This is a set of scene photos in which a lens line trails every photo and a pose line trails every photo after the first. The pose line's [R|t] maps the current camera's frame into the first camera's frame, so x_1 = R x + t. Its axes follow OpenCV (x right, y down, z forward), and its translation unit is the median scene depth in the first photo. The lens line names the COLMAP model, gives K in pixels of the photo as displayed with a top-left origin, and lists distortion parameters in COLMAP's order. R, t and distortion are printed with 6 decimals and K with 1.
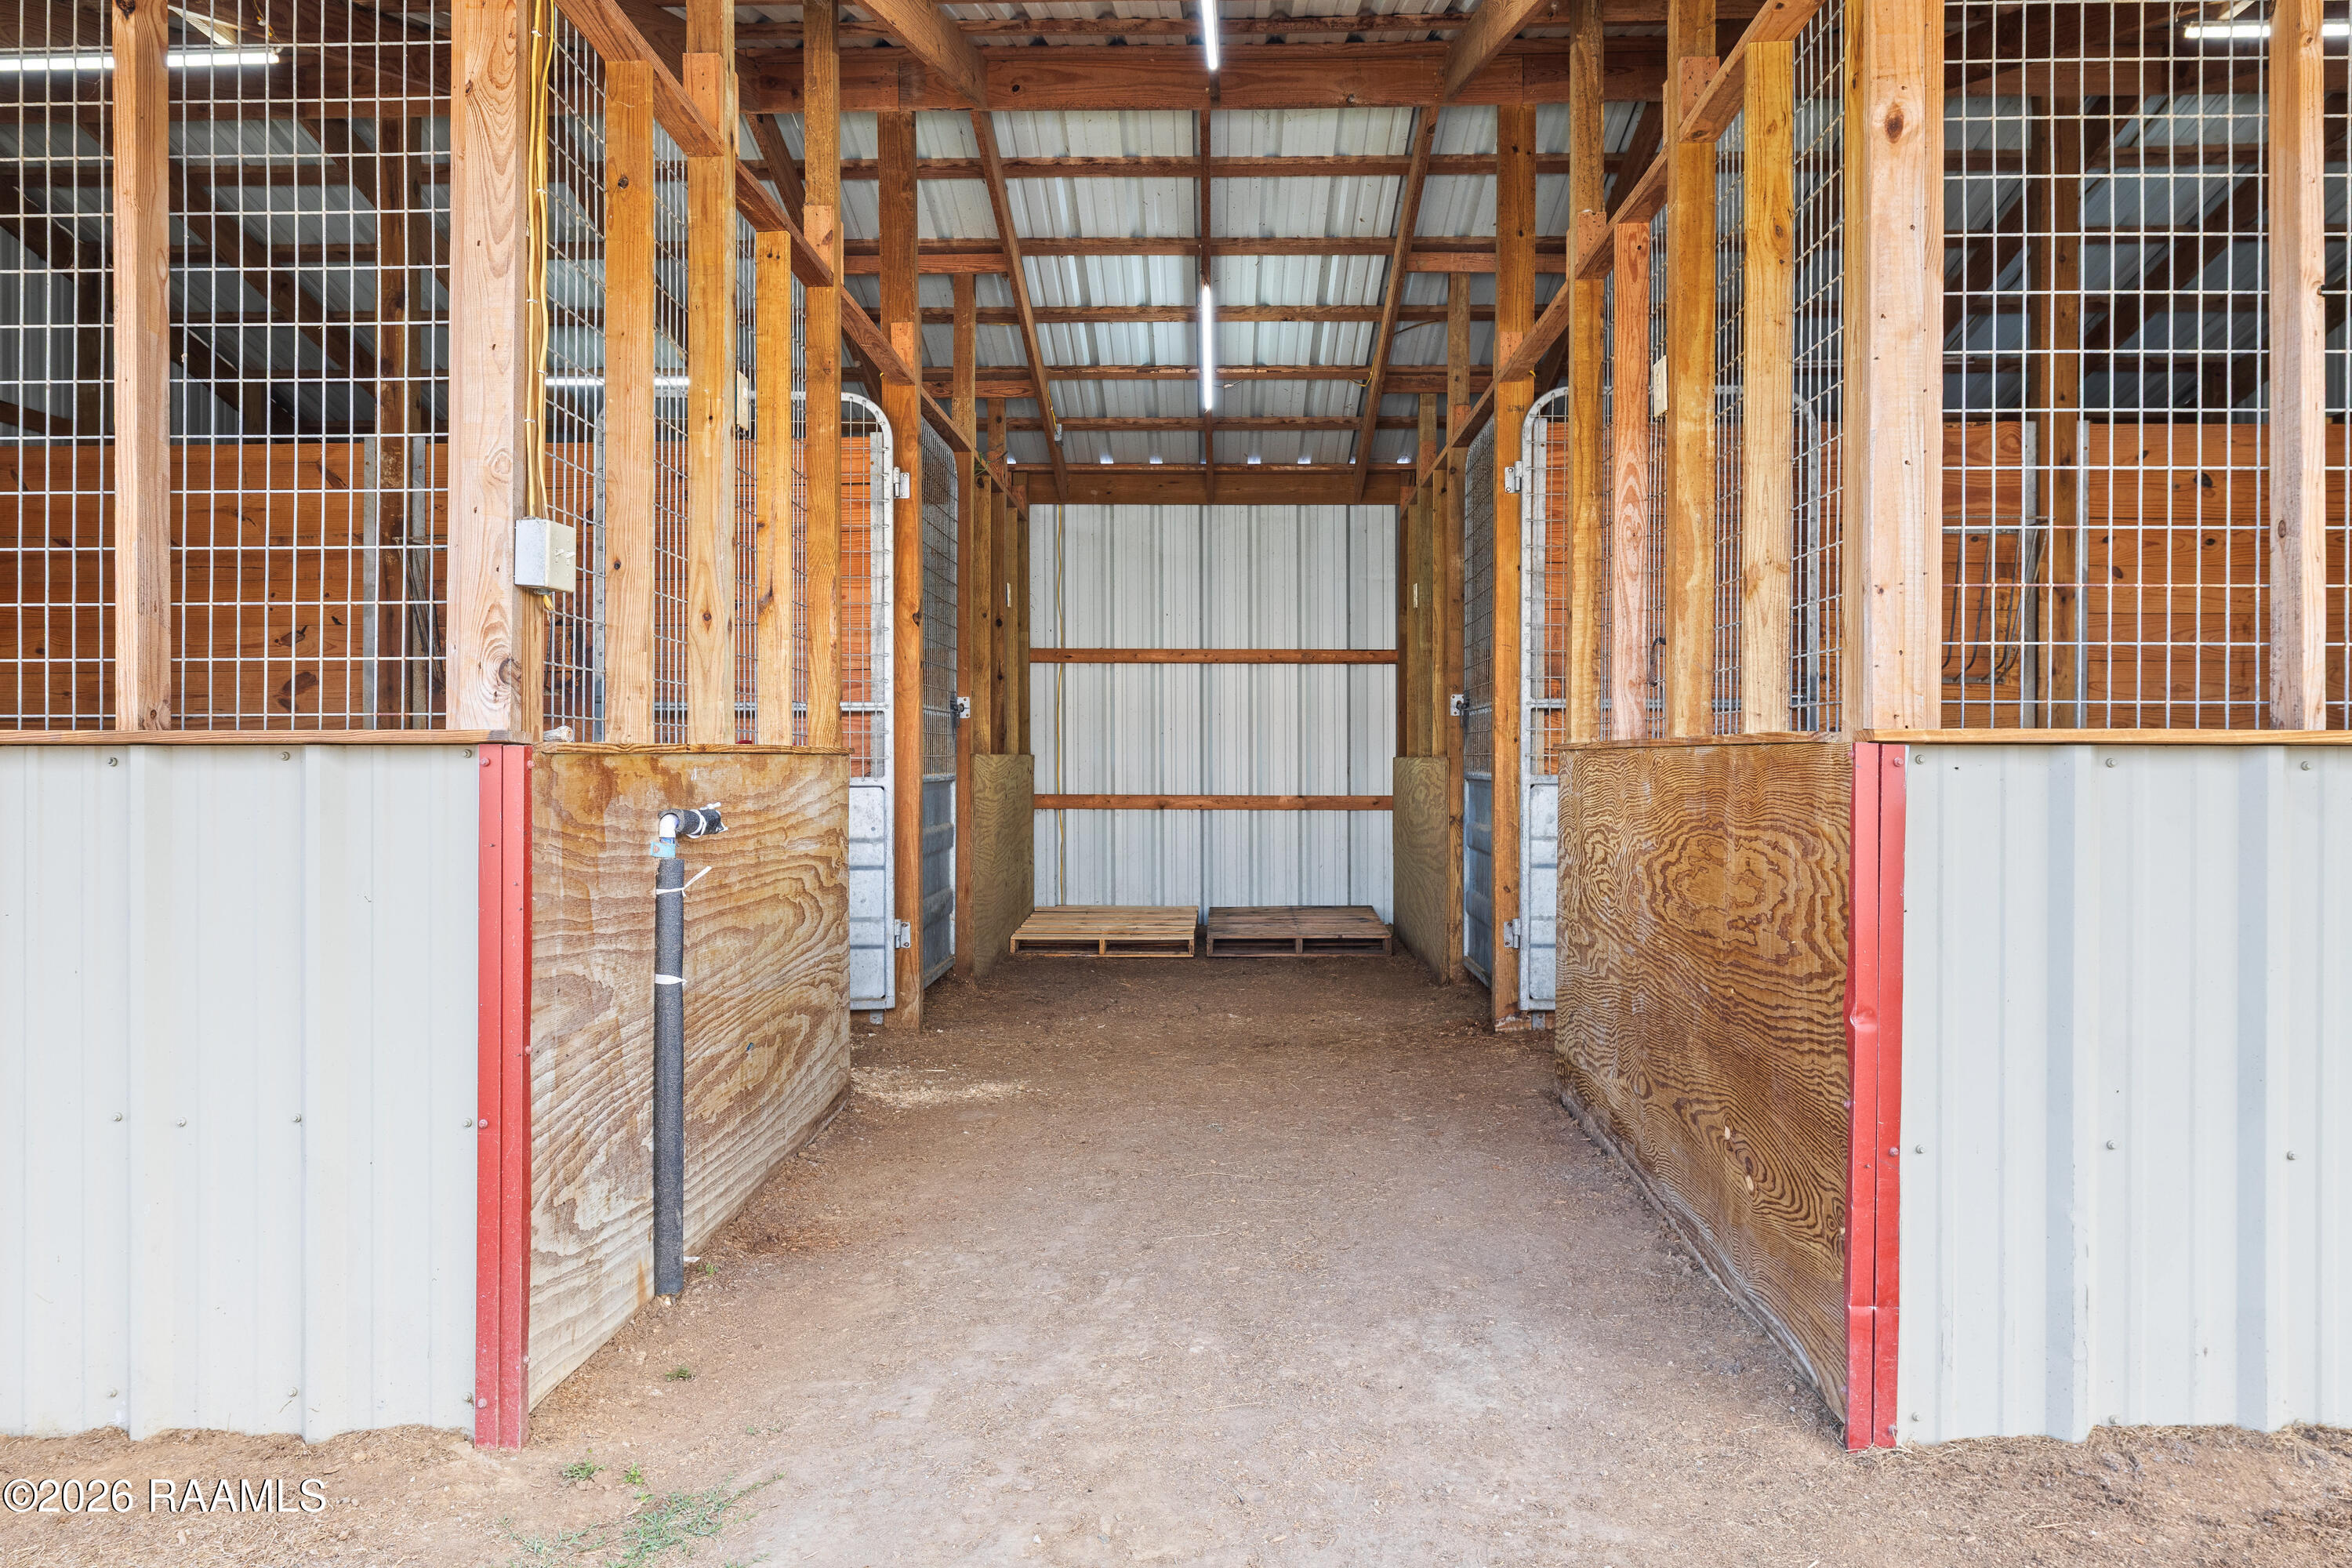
lens RADIAL K [[2387.5, 0, 1176.0], [0, 2387.5, 784.0], [0, 0, 1]] dist [0.000249, -0.000154]
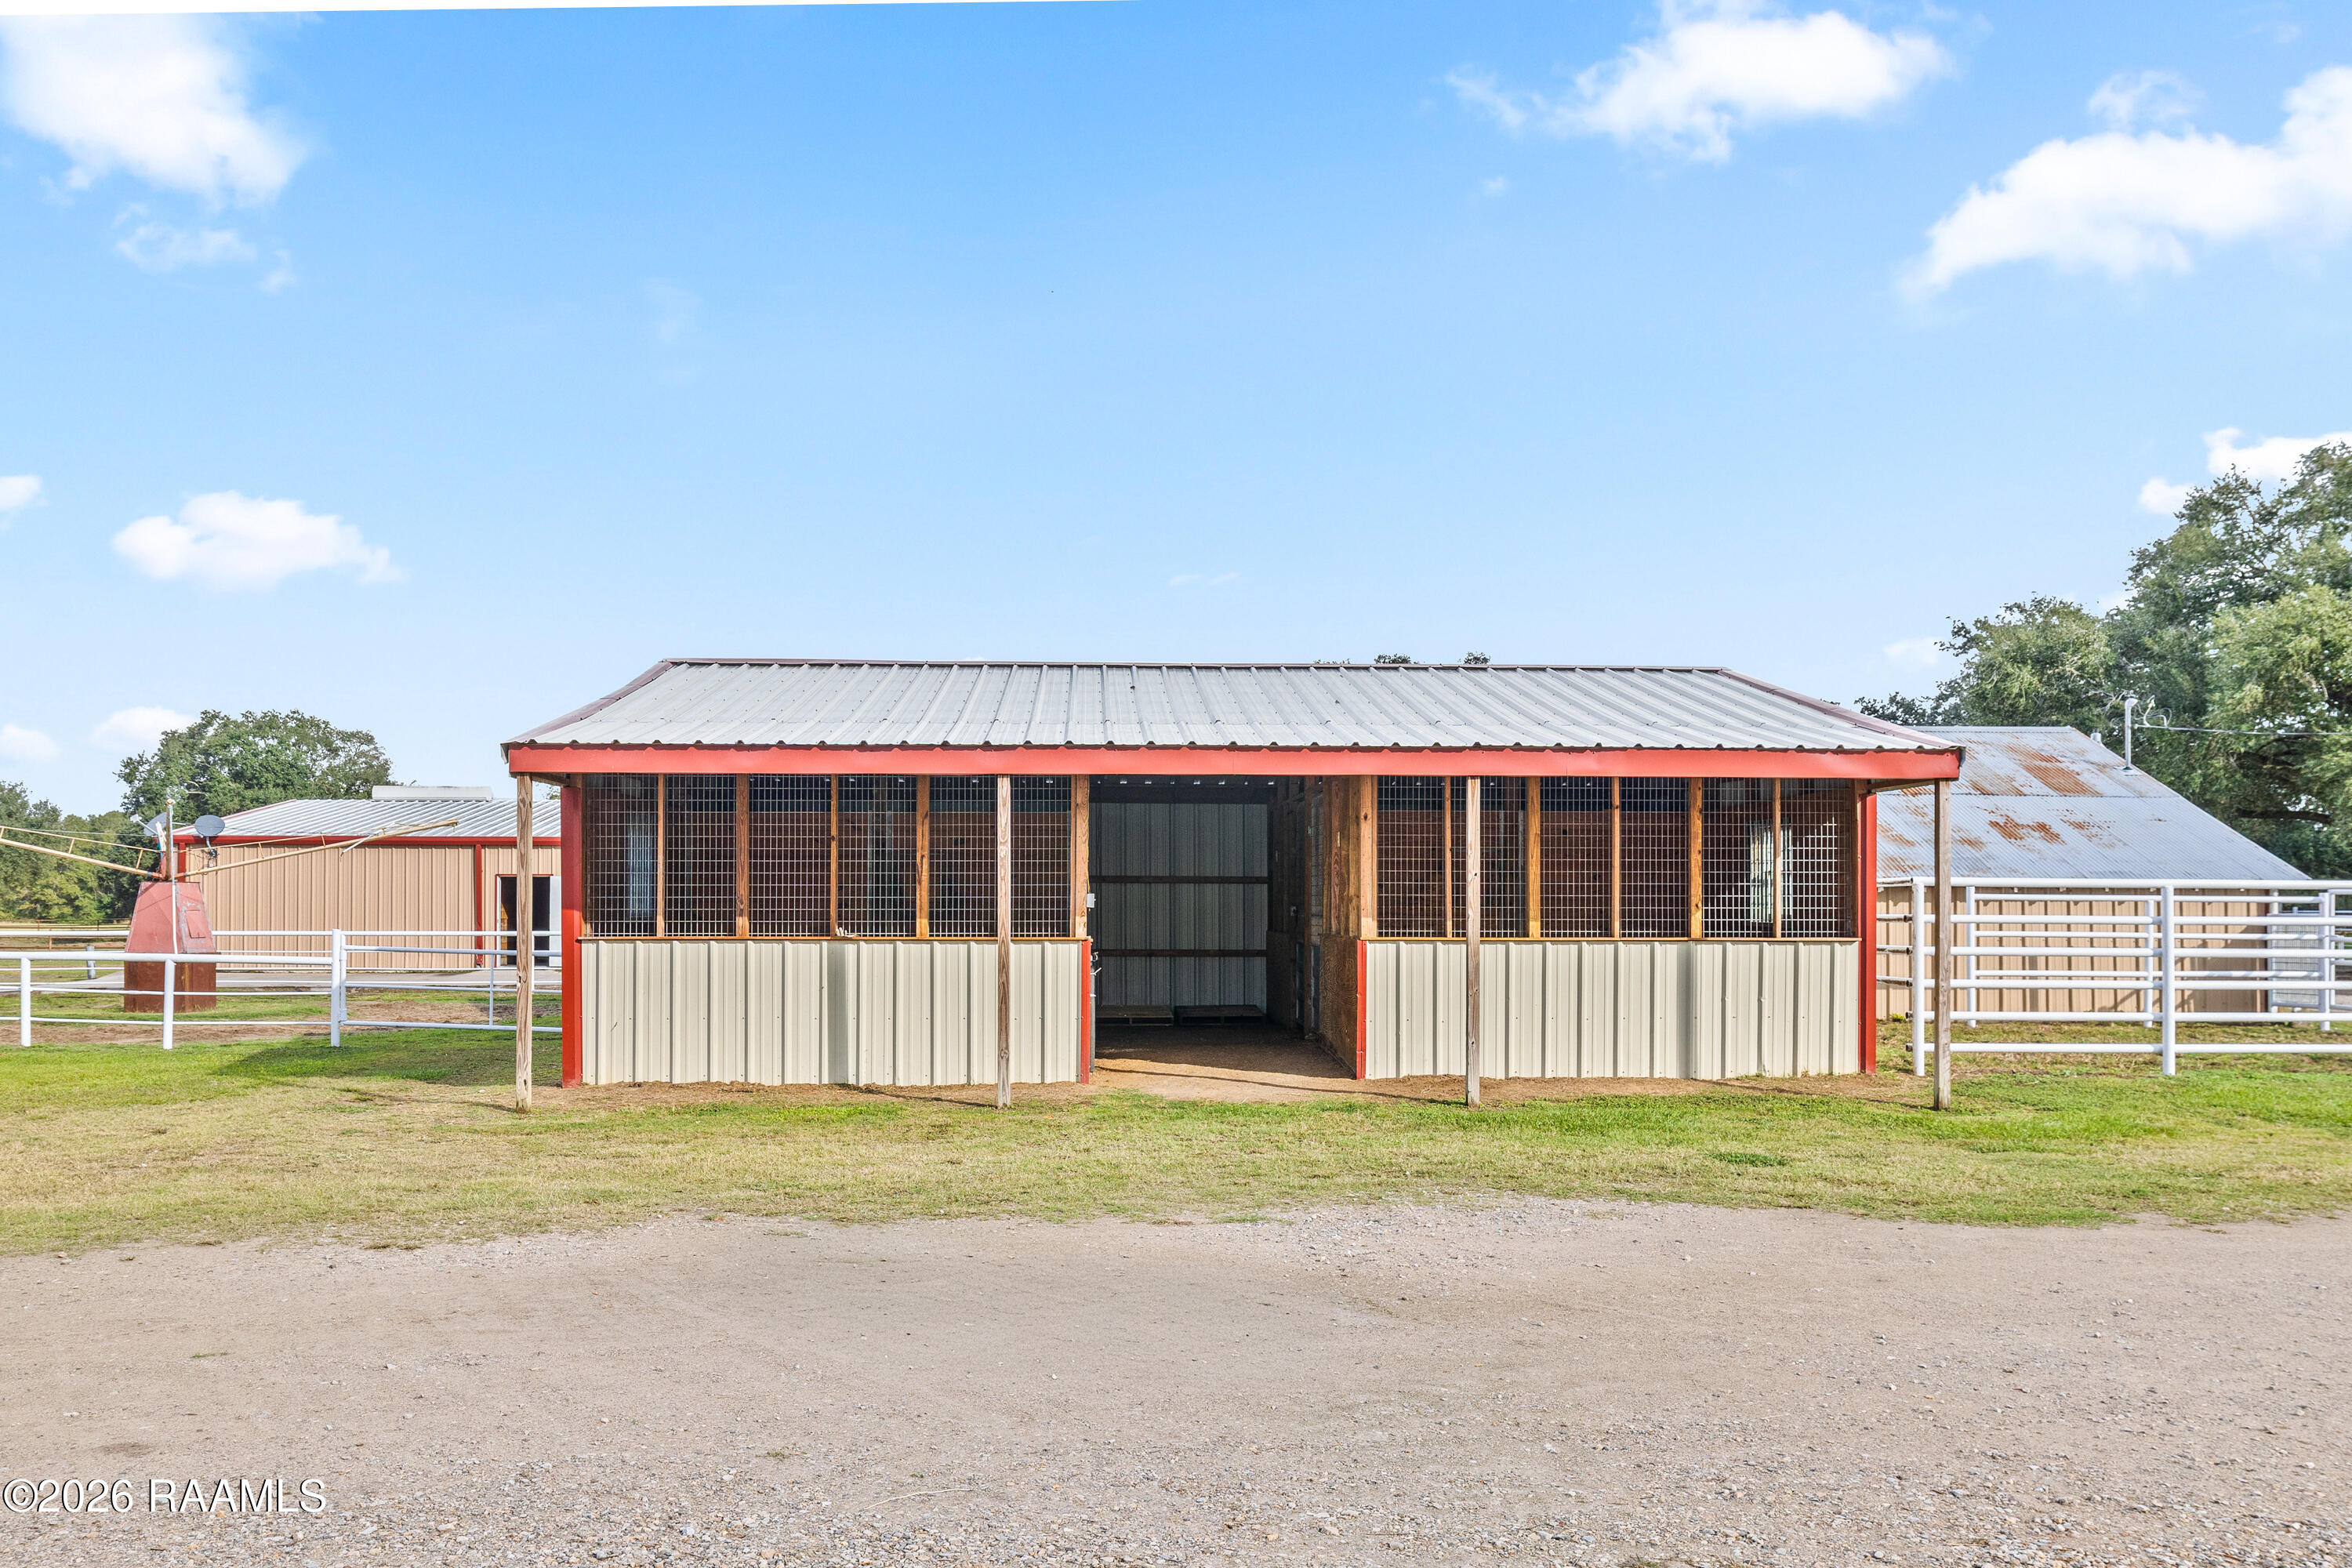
lens RADIAL K [[2387.5, 0, 1176.0], [0, 2387.5, 784.0], [0, 0, 1]] dist [0.000249, -0.000154]
pose [[0.998622, 0.003529, 0.052357, -0.095317], [-0.000171, 0.997949, -0.064012, -0.005869], [-0.052476, 0.063915, 0.996575, -1.055499]]
